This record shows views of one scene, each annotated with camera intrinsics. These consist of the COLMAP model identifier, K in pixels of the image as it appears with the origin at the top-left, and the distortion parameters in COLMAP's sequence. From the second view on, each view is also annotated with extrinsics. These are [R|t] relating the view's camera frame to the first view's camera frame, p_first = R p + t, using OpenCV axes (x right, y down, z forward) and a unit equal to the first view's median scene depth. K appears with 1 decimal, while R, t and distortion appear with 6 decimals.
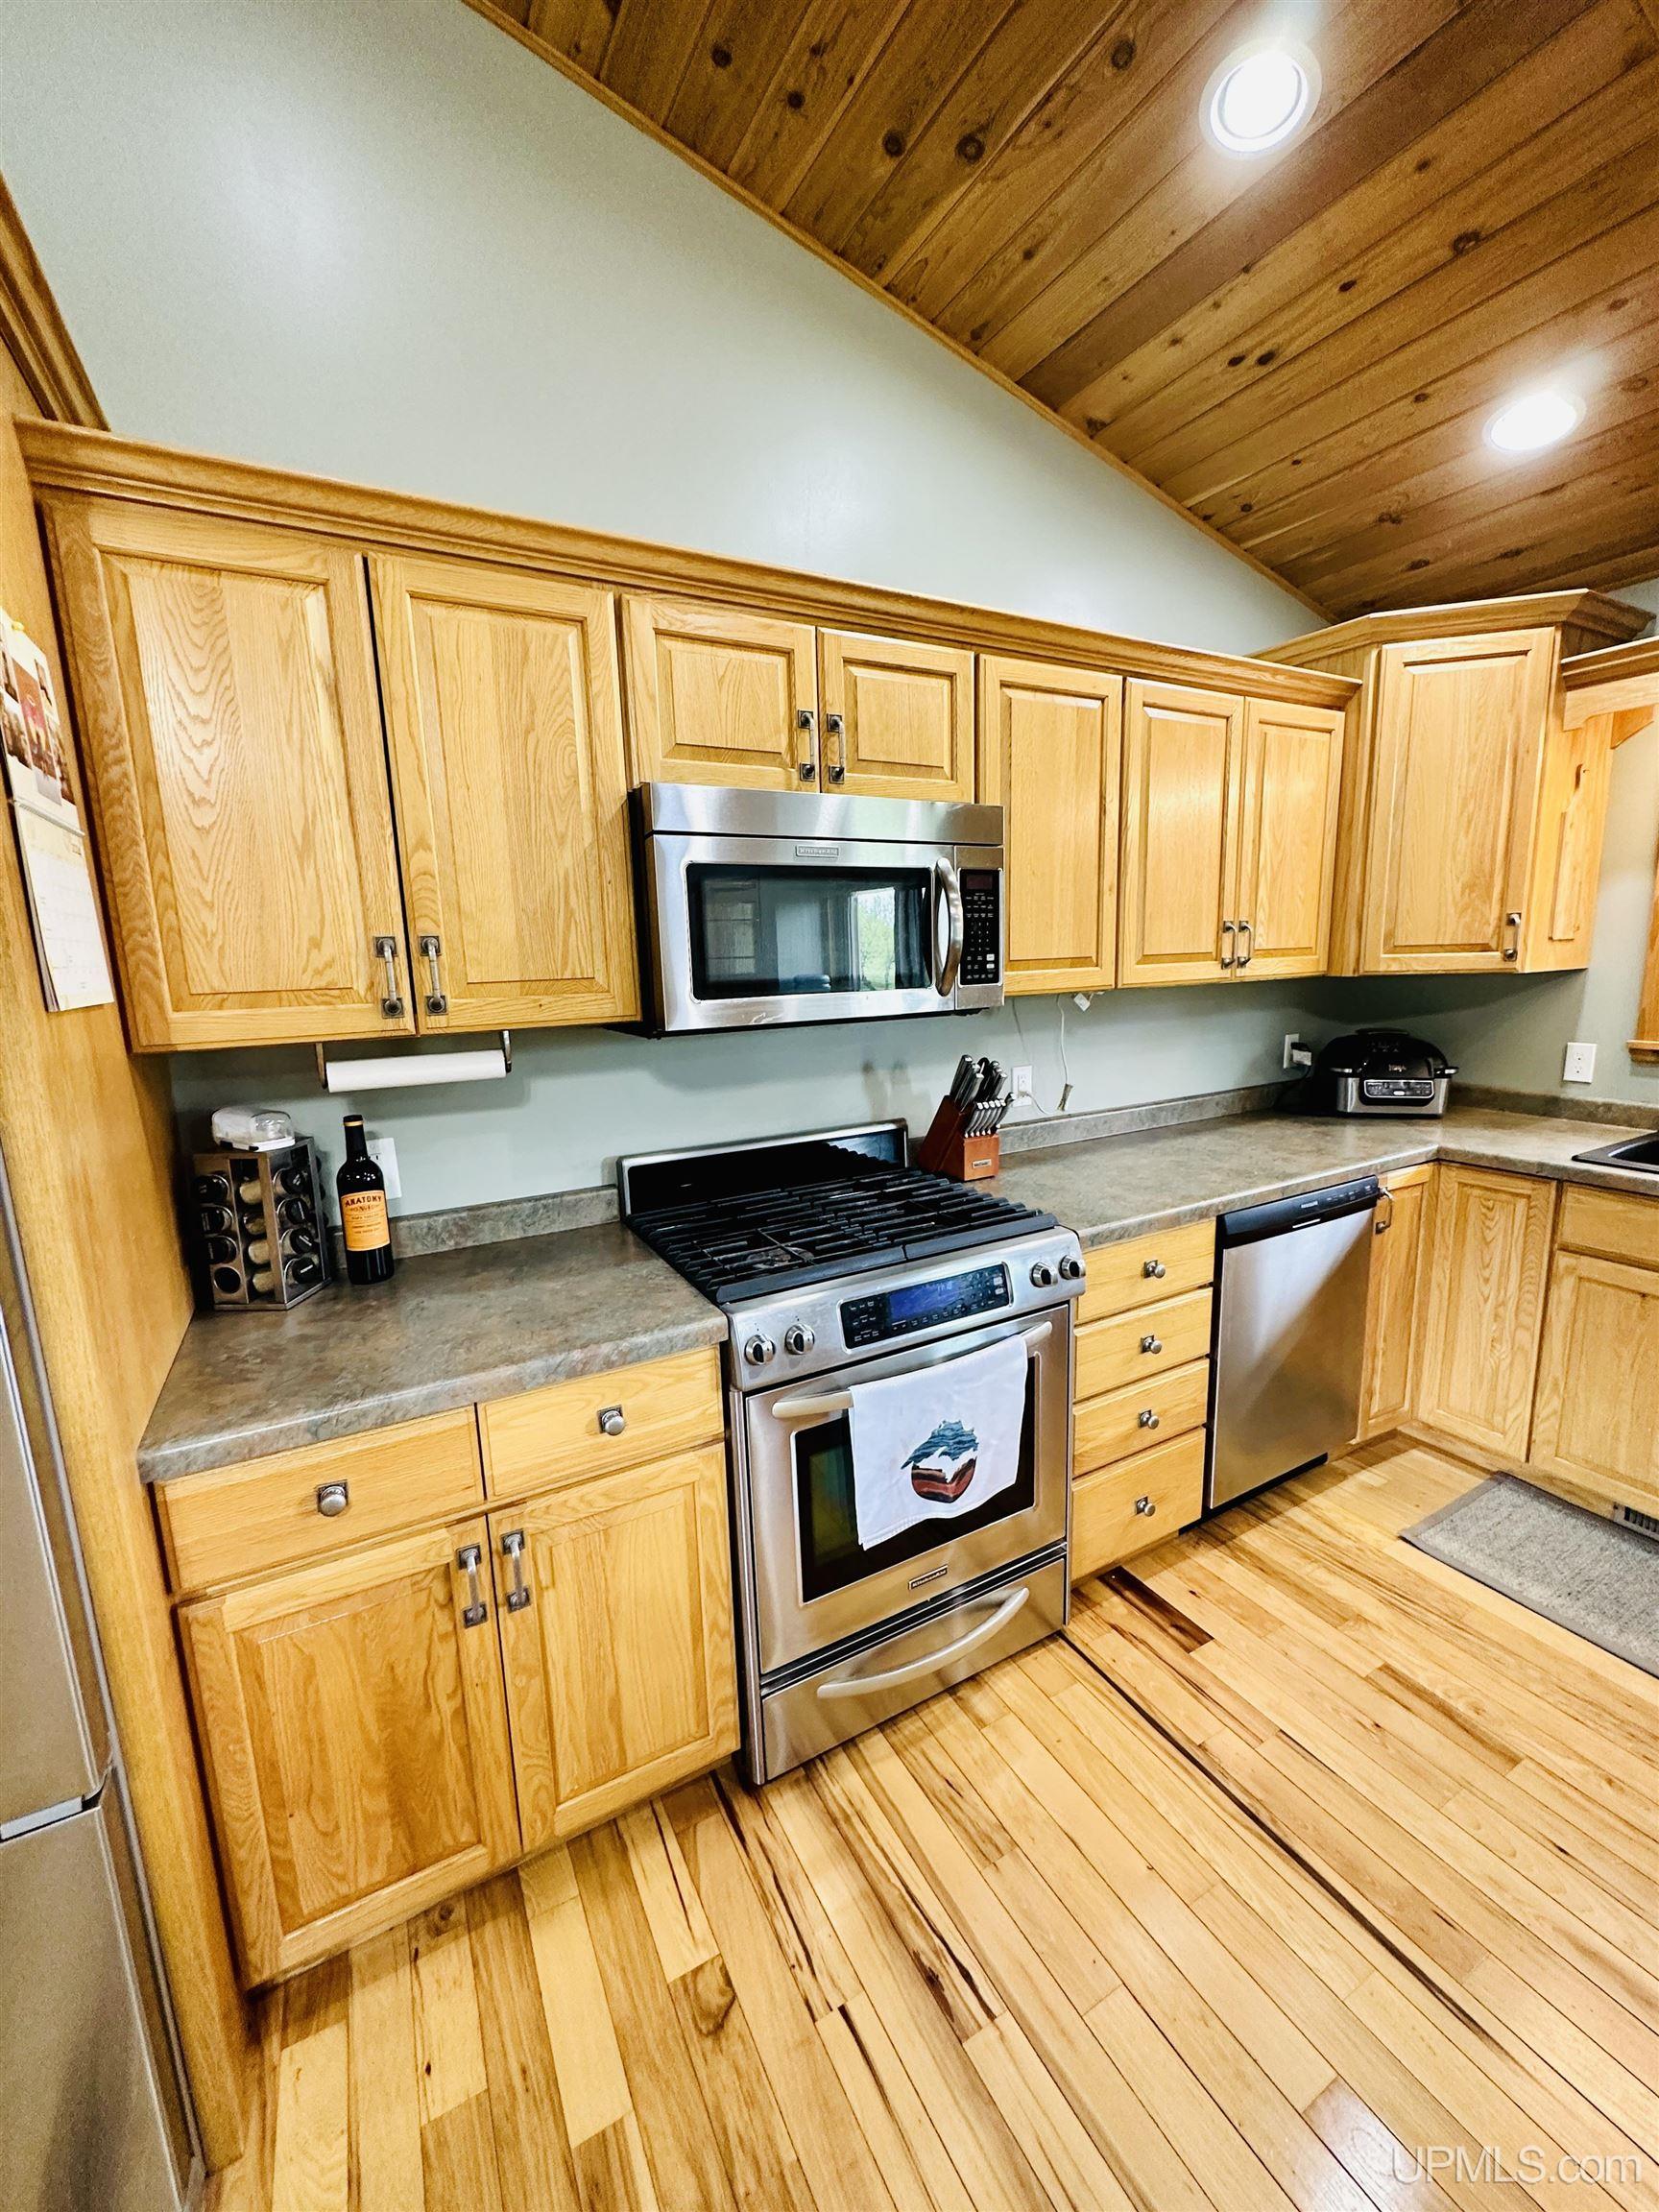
lens RADIAL K [[882.6, 0, 832.7], [0, 882.6, 1108.2], [0, 0, 1]] dist [-0.005079, 0.000918]
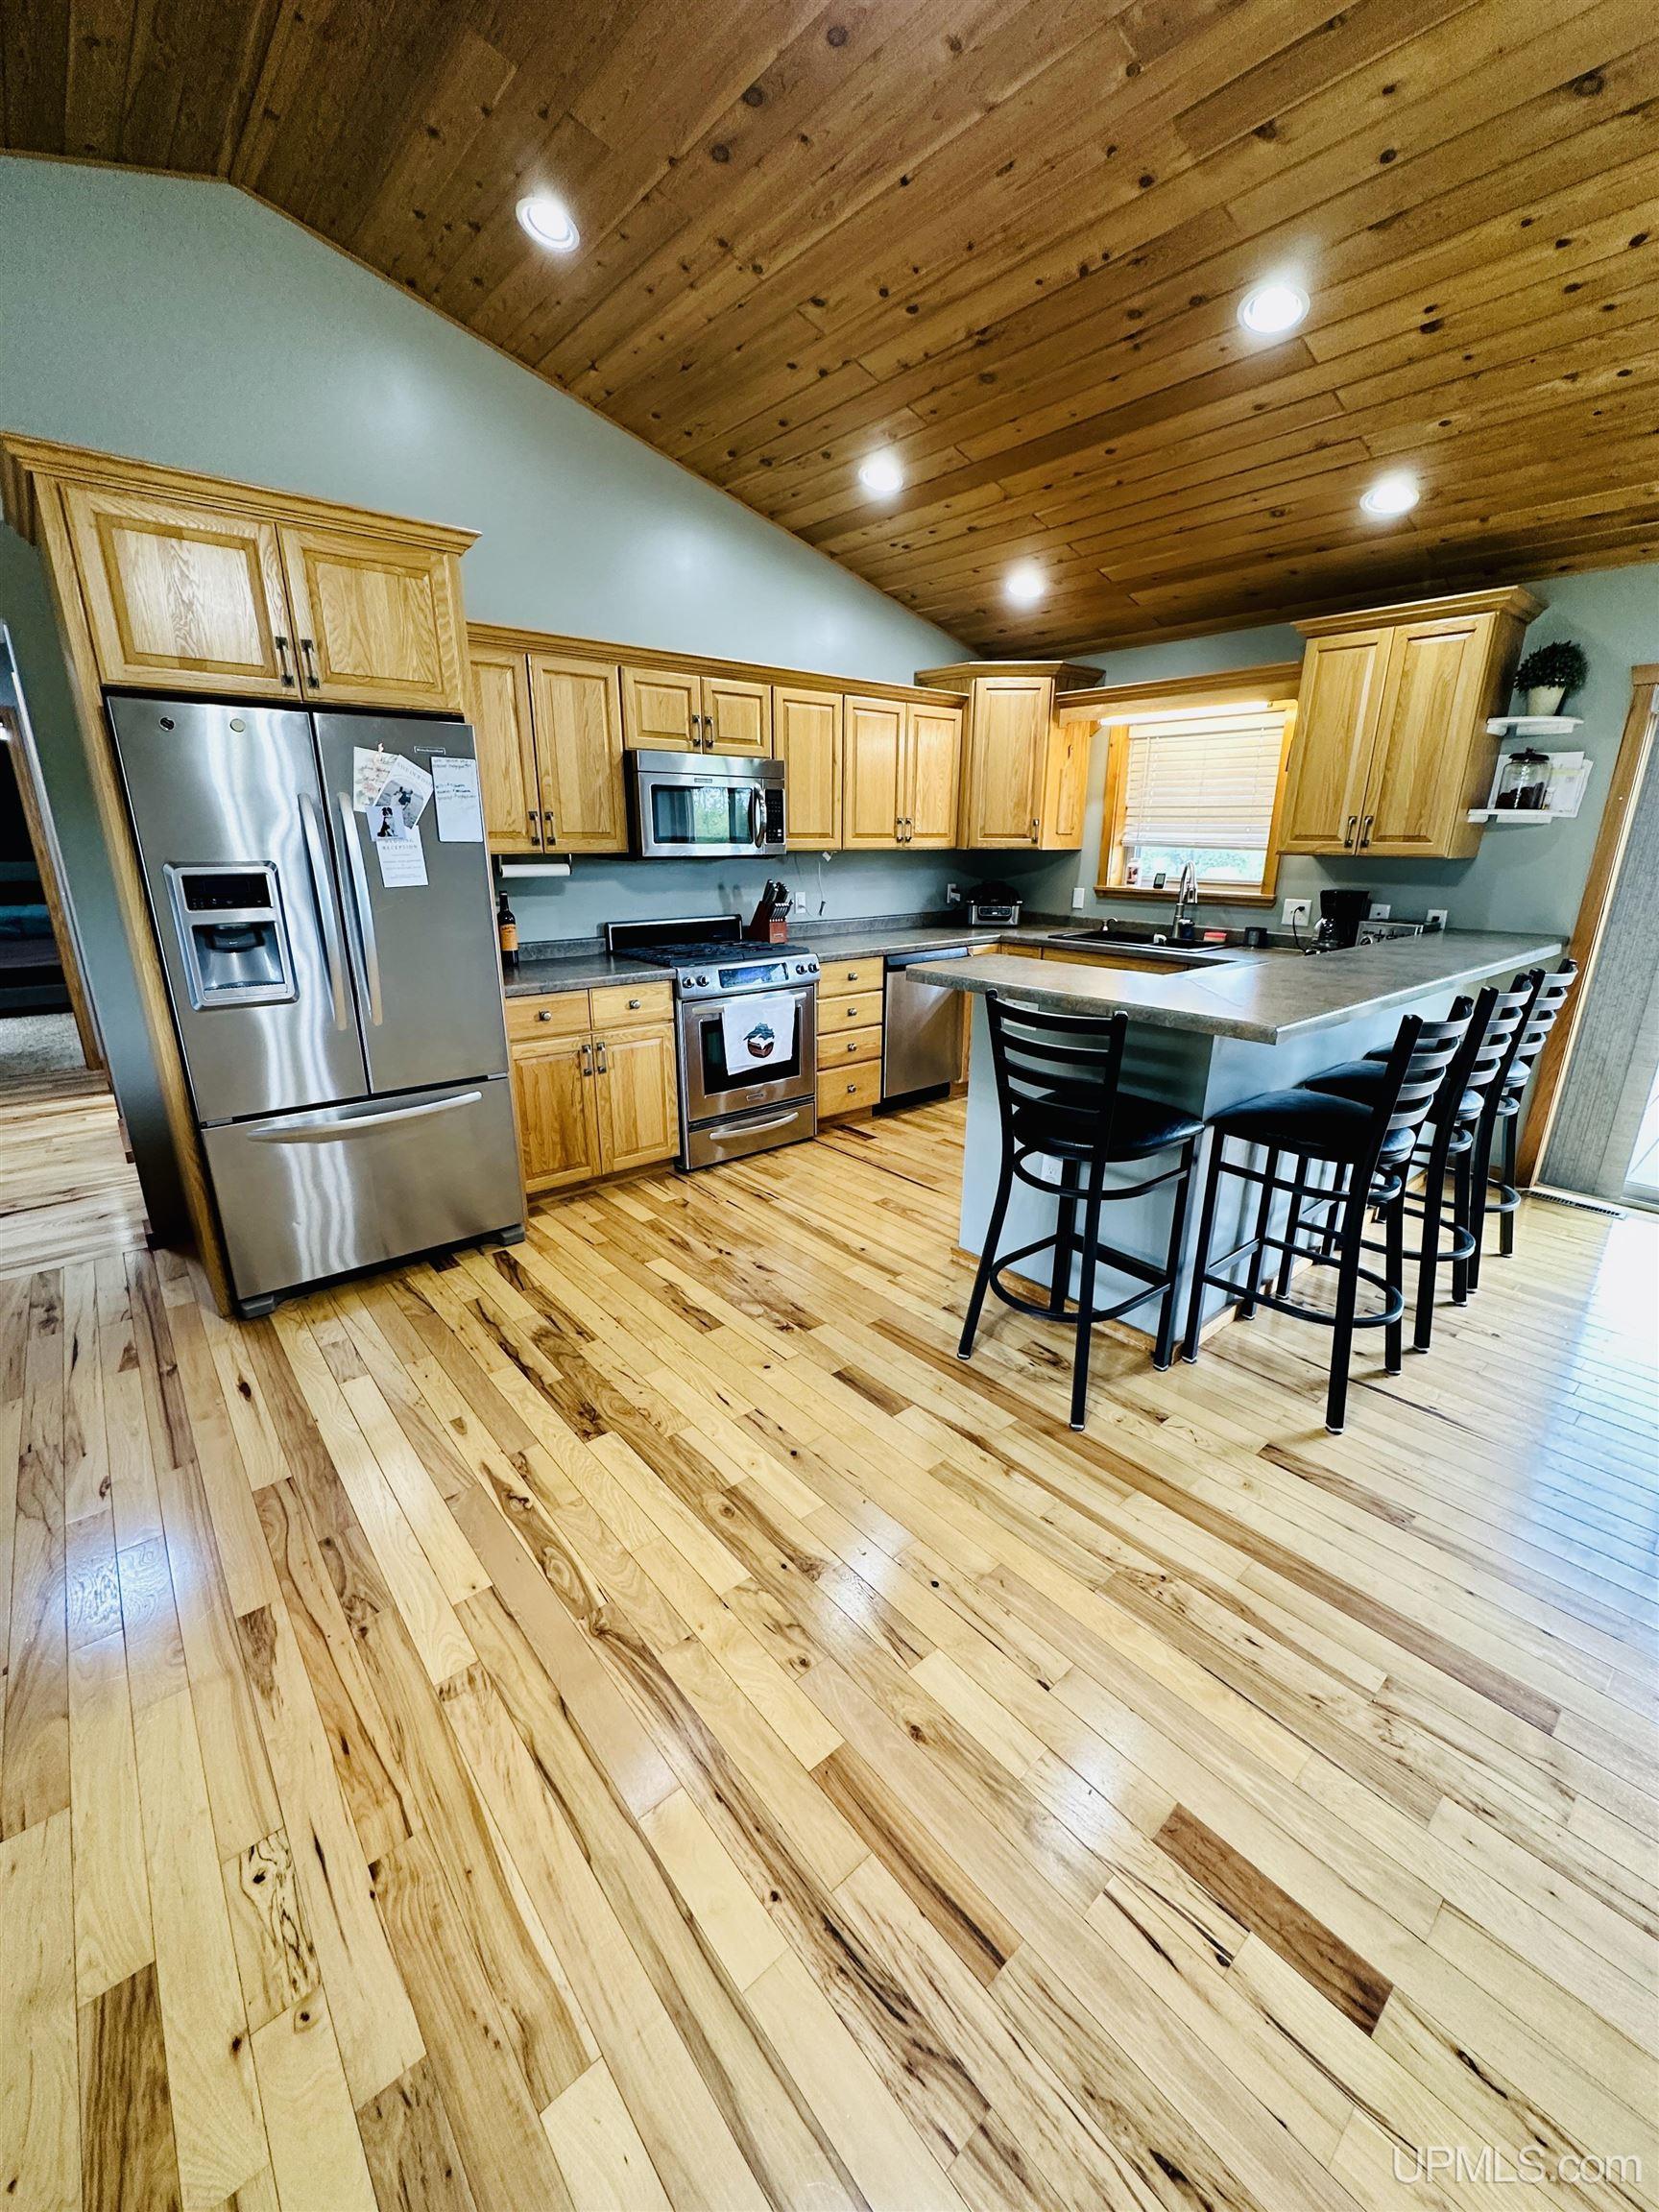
lens RADIAL K [[882.6, 0, 832.6], [0, 882.6, 1108.0], [0, 0, 1]] dist [-0.005079, 0.000918]
pose [[0.979508, -0.026088, 0.199708, -0.148764], [0.001267, 0.992354, 0.123415, 0.243159], [-0.201401, -0.120633, 0.972052, -1.247722]]
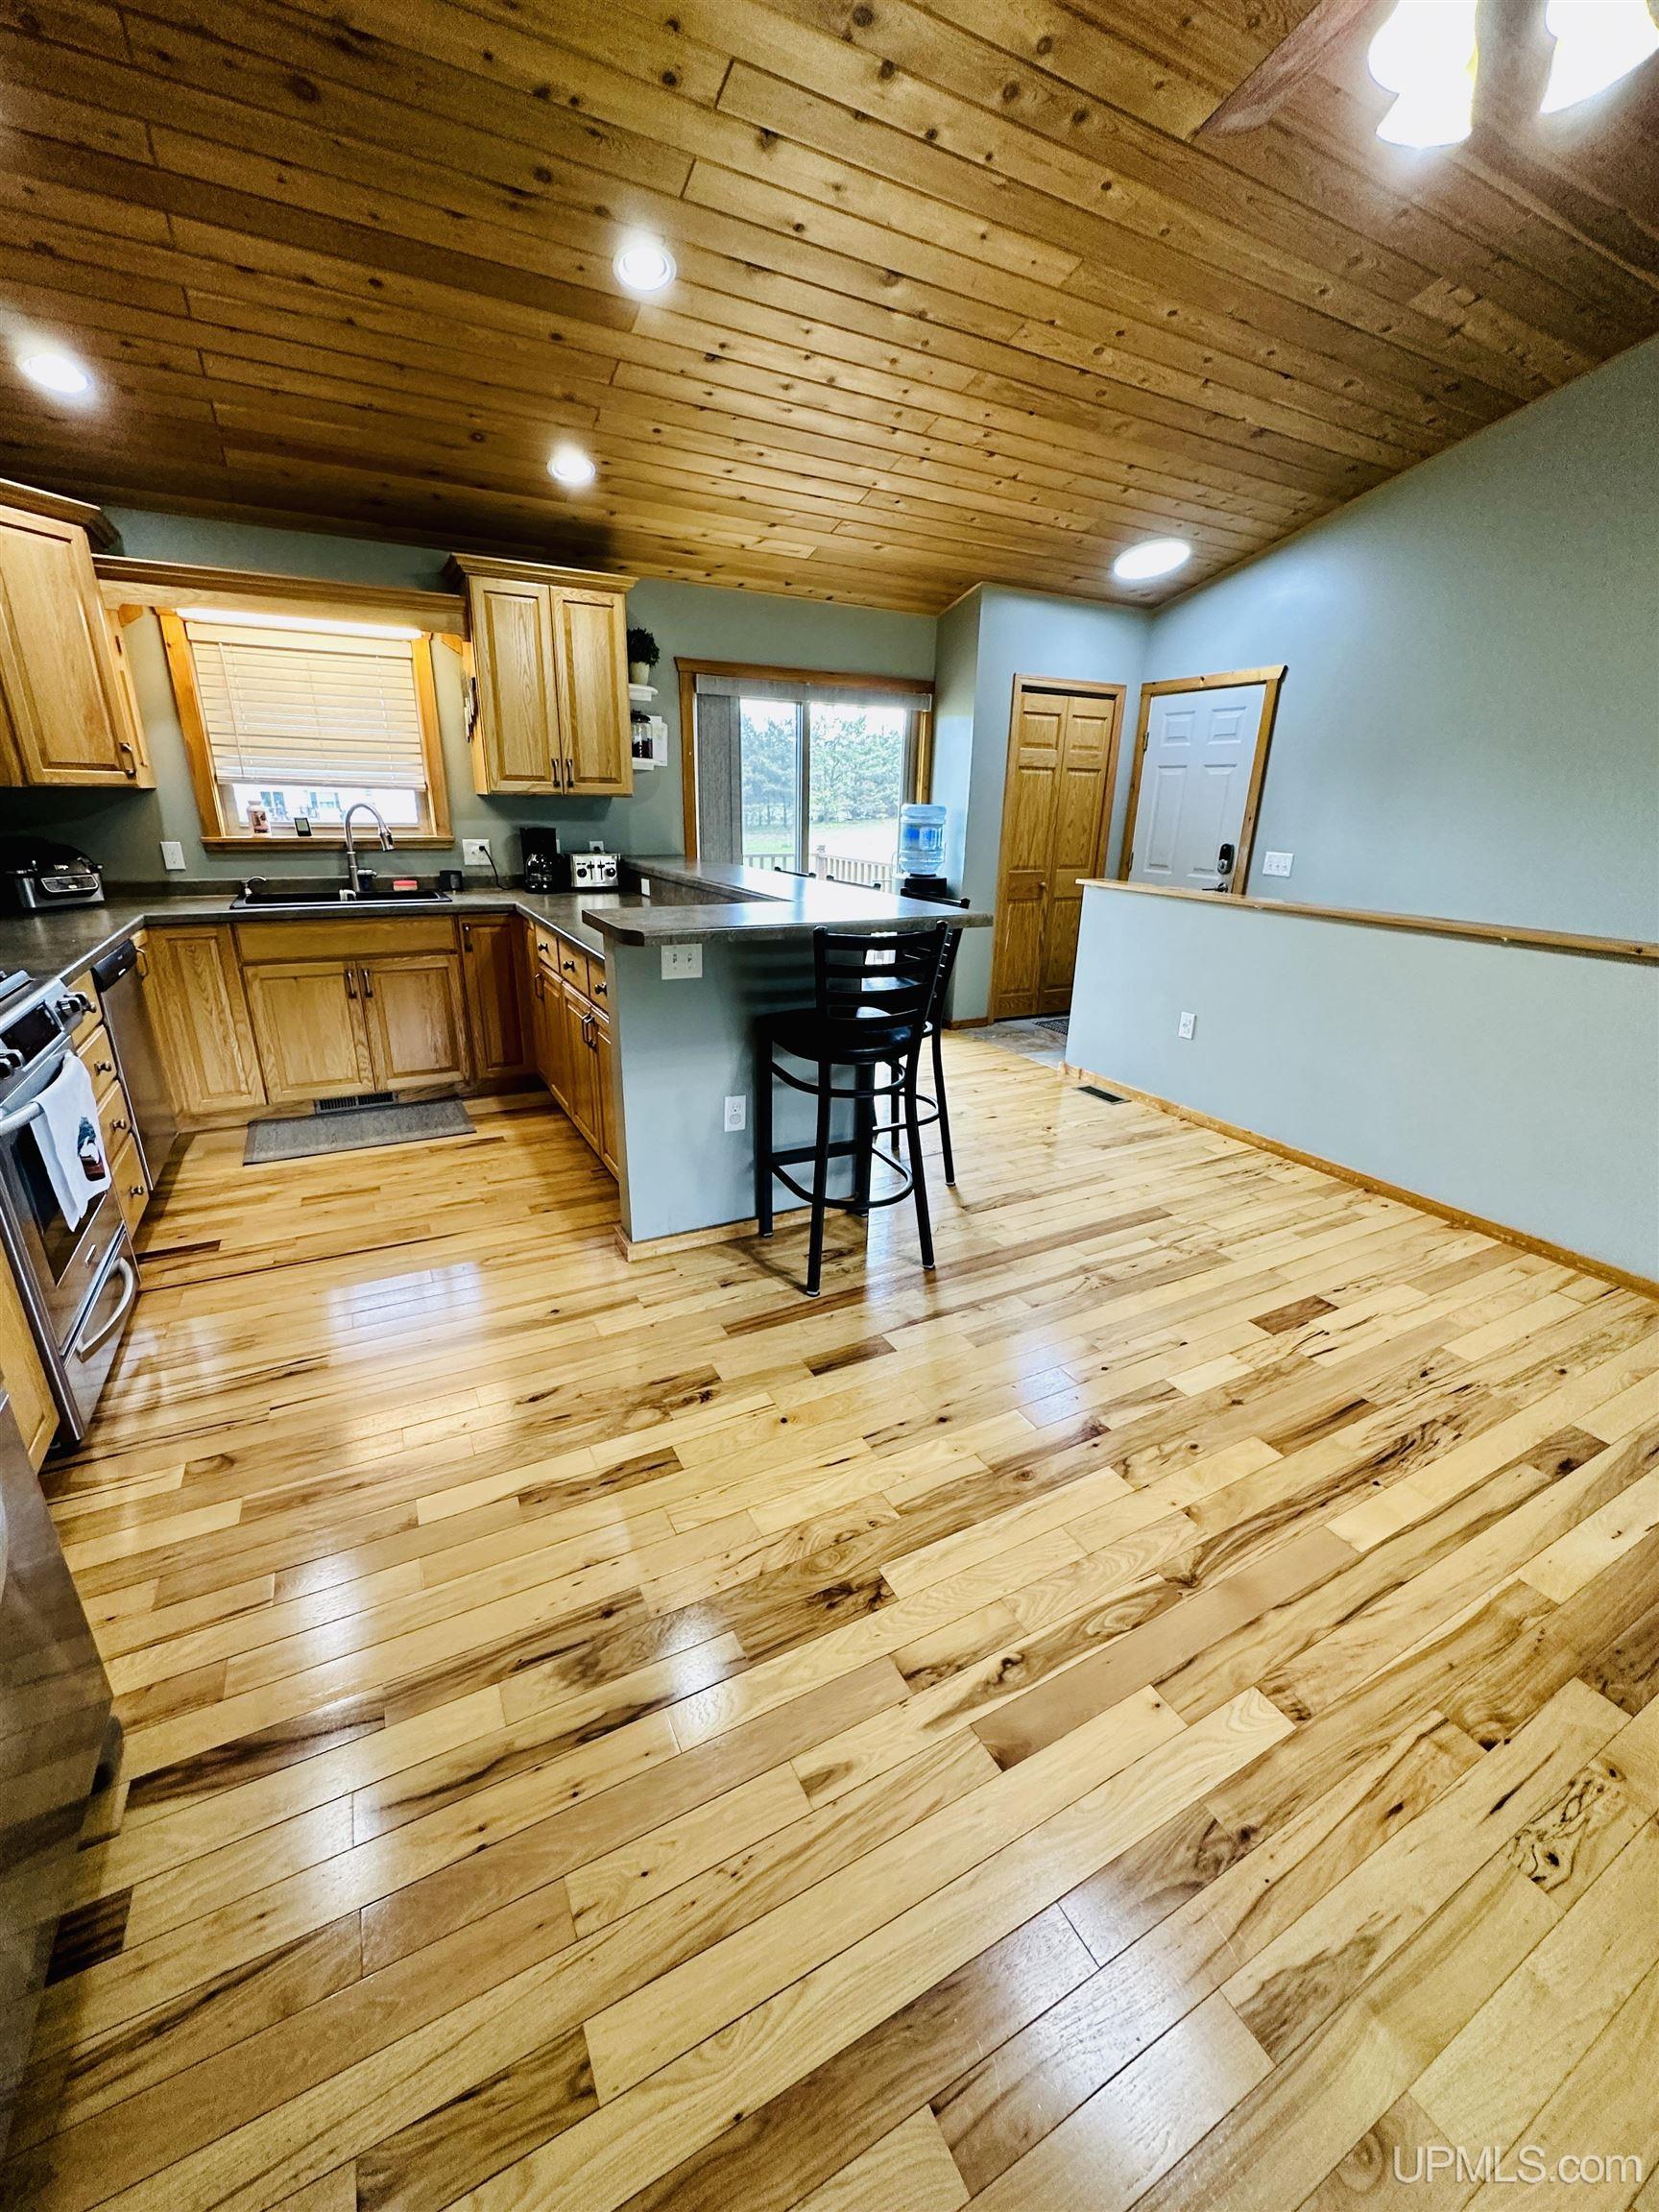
lens RADIAL K [[882.6, 0, 829.6], [0, 882.6, 1107.6], [0, 0, 1]] dist [-0.005079, 0.000918]
pose [[0.012493, -0.303515, 0.952745, -0.930263], [0.153474, 0.942111, 0.298115, 0.104601], [-0.988074, 0.142497, 0.058352, -0.147106]]
